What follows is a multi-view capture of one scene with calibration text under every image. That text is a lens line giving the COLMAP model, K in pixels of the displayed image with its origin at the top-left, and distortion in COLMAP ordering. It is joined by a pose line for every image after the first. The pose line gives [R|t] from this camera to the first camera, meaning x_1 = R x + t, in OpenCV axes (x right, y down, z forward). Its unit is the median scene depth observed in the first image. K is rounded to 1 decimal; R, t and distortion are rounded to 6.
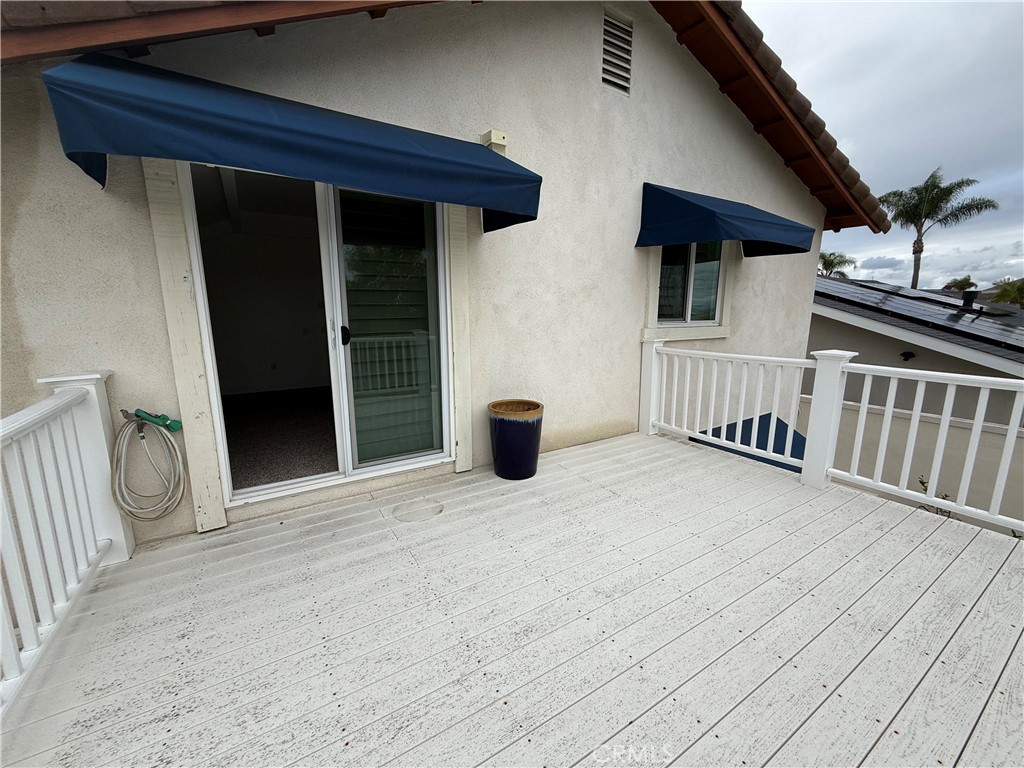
lens RADIAL K [[403.9, 0, 504.9], [0, 403.9, 385.4], [0, 0, 1]] dist [-0.001555, -0.000104]
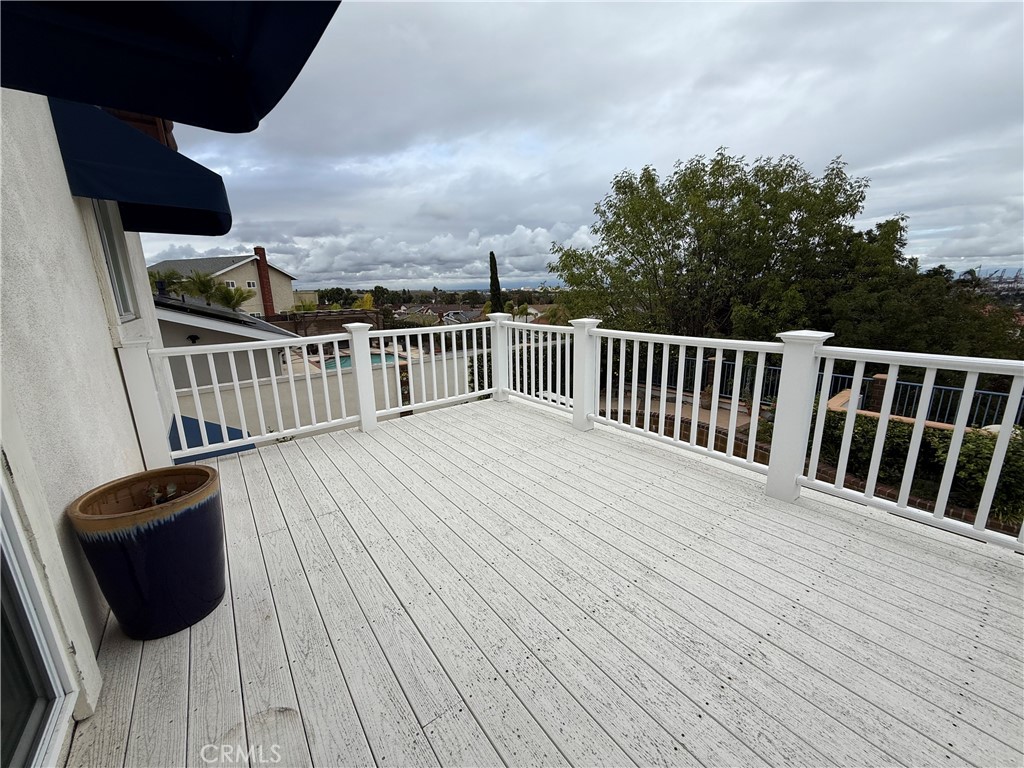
lens RADIAL K [[403.9, 0, 506.8], [0, 403.9, 381.7], [0, 0, 1]] dist [-0.001555, -0.000104]
pose [[-0.095586, -0.216020, 0.971699, -0.871824], [0.191808, 0.953878, 0.230926, -0.188590], [-0.976767, 0.208453, -0.049744, 1.045289]]
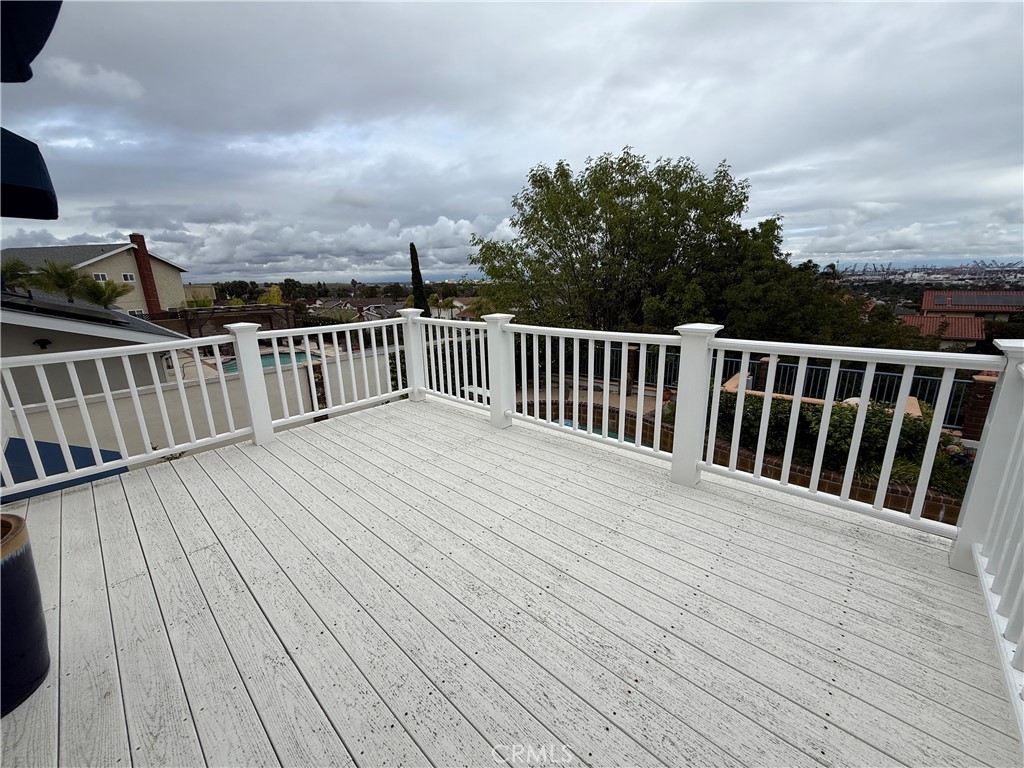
lens RADIAL K [[403.9, 0, 507.9], [0, 403.9, 382.7], [0, 0, 1]] dist [-0.001555, -0.000104]
pose [[-0.272909, -0.226641, 0.934962, -0.803237], [0.188730, 0.940357, 0.283038, -0.178681], [-0.943346, 0.253699, -0.213858, 0.956269]]
